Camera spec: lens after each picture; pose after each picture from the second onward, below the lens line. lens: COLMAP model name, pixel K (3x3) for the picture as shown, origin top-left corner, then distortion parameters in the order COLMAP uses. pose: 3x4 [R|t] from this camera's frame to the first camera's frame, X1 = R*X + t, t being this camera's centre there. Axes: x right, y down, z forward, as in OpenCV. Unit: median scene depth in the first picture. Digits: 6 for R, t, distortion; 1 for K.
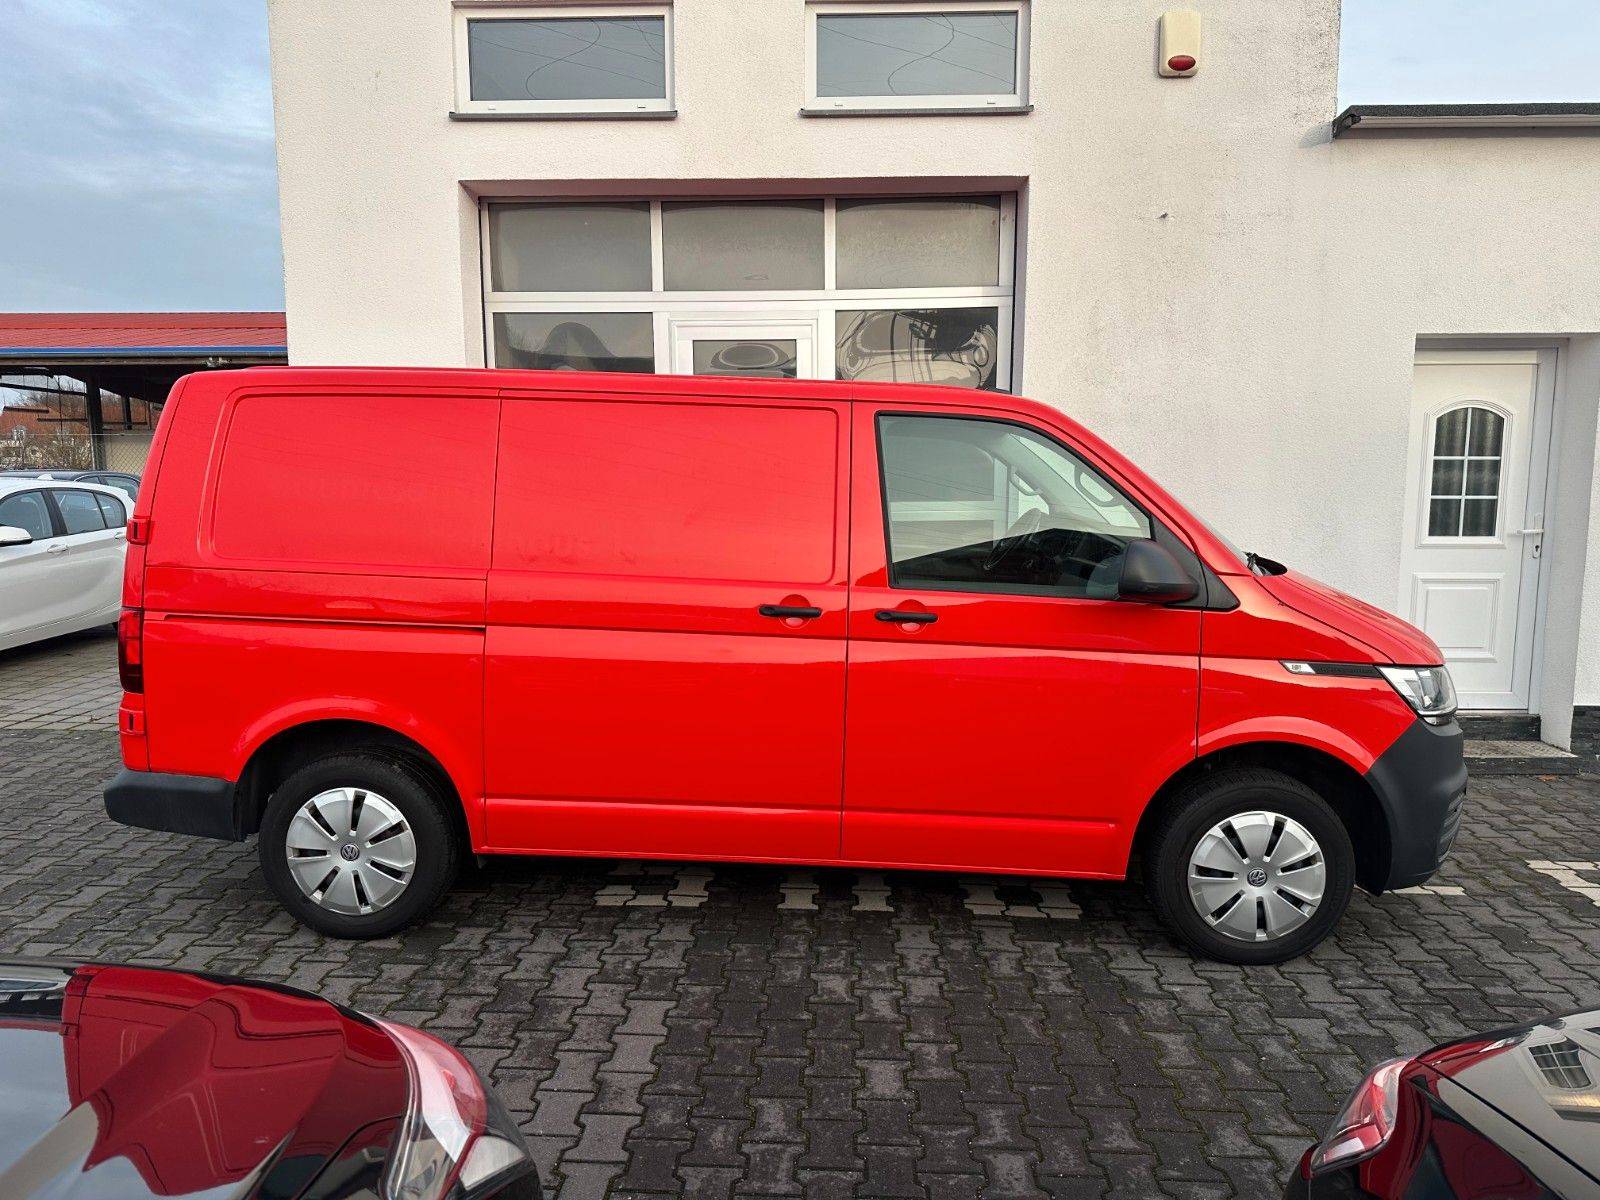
lens RADIAL K [[1073.8, 0, 807.0], [0, 1073.8, 599.4], [0, 0, 1]] dist [0.042665, -0.040770]
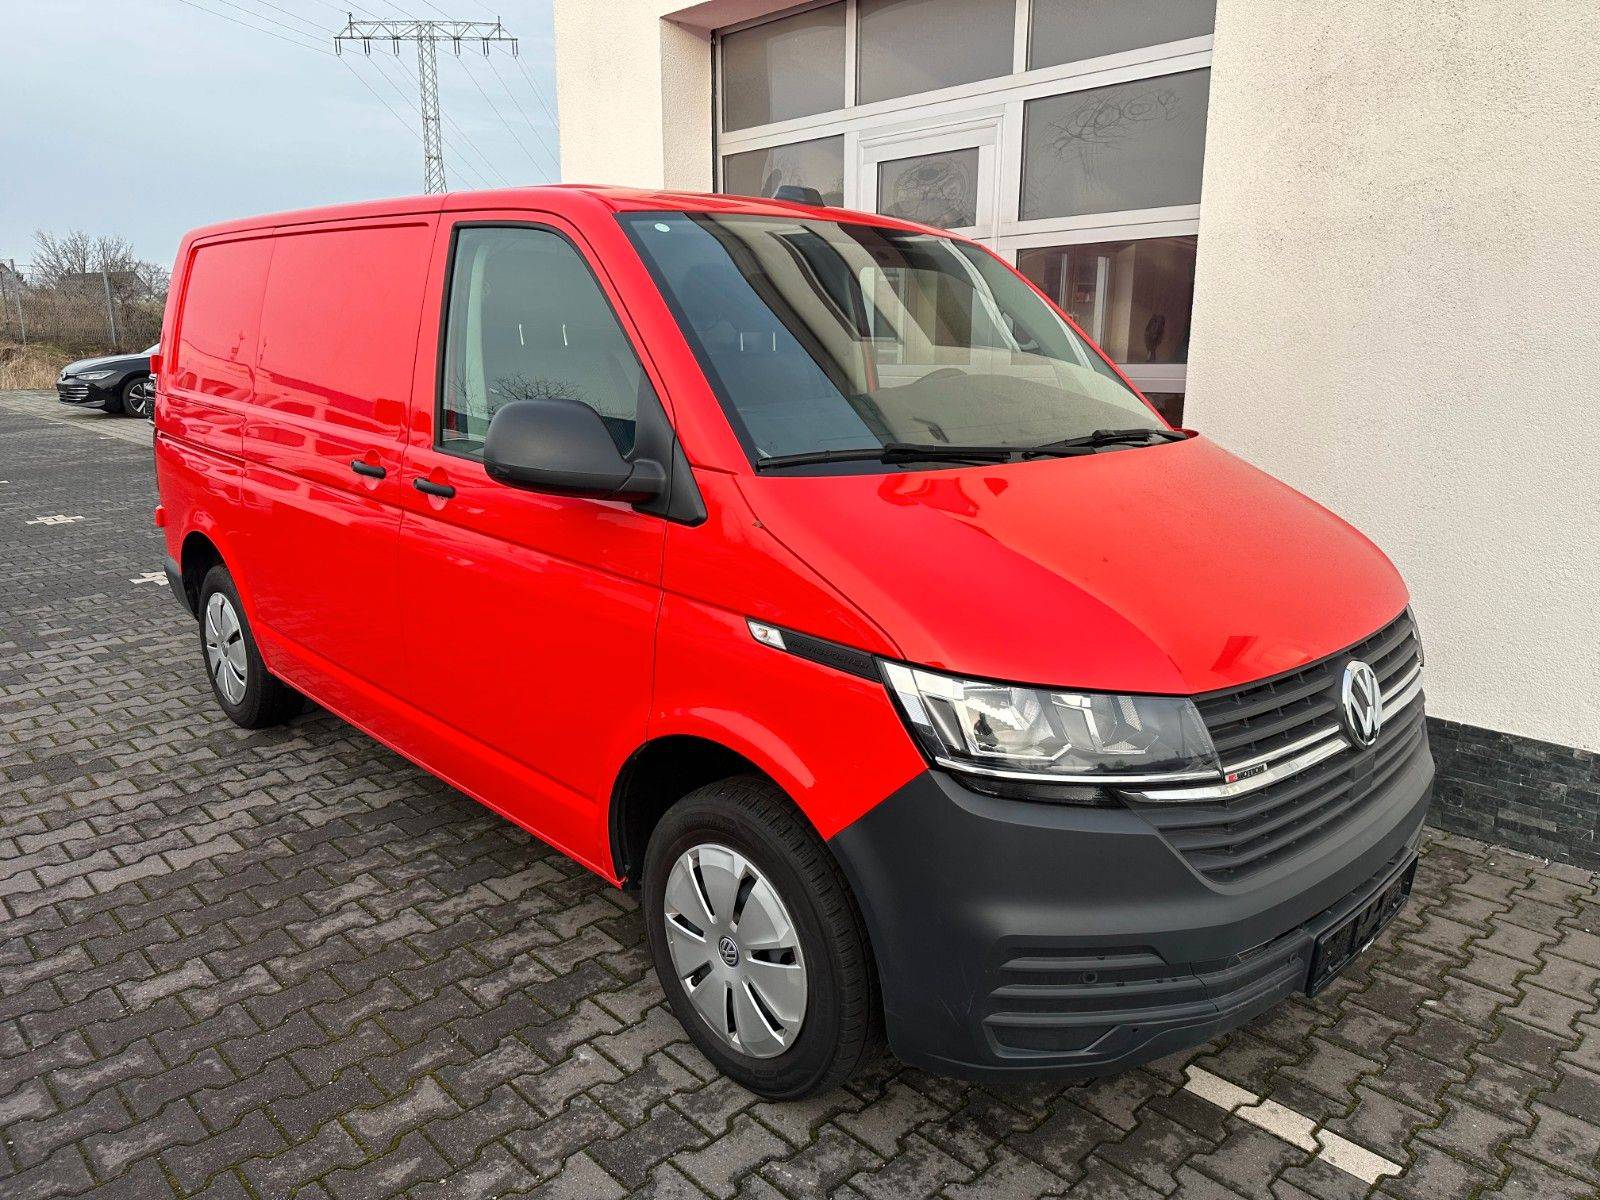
lens RADIAL K [[1114.1, 0, 809.8], [0, 1114.1, 585.4], [0, 0, 1]] dist [0.005160, -0.000889]
pose [[0.734557, 0.147682, -0.662281, 0.808007], [-0.084831, 0.988358, 0.126305, -0.037049], [0.673223, -0.036596, 0.738533, 0.536950]]
